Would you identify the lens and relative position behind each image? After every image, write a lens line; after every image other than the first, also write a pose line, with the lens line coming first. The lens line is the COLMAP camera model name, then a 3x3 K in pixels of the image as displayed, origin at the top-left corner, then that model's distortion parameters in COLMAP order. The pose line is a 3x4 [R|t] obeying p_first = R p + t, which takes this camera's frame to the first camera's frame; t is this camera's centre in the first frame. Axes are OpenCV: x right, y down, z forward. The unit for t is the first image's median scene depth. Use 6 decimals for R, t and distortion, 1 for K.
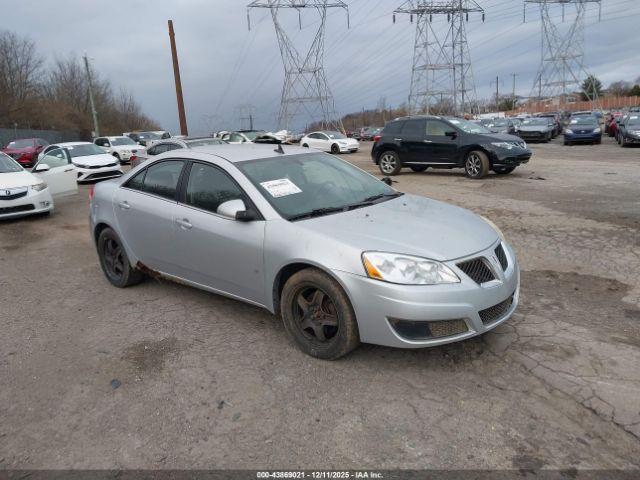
lens RADIAL K [[501.3, 0, 321.4], [0, 501.3, 238.2], [0, 0, 1]] dist [0.011379, 0.009770]
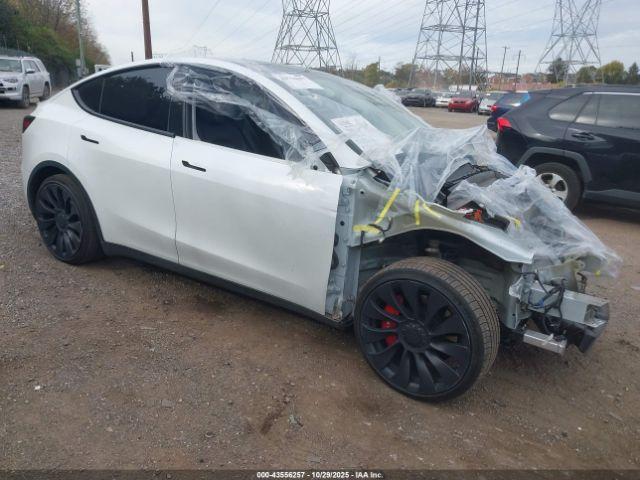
lens RADIAL K [[501.3, 0, 321.4], [0, 501.3, 238.2], [0, 0, 1]] dist [0.011379, 0.009770]
pose [[0.989886, 0.072088, 0.122181, -0.082690], [-0.082055, 0.993523, 0.078607, -0.016489], [-0.115723, -0.087838, 0.989390, 0.092837]]
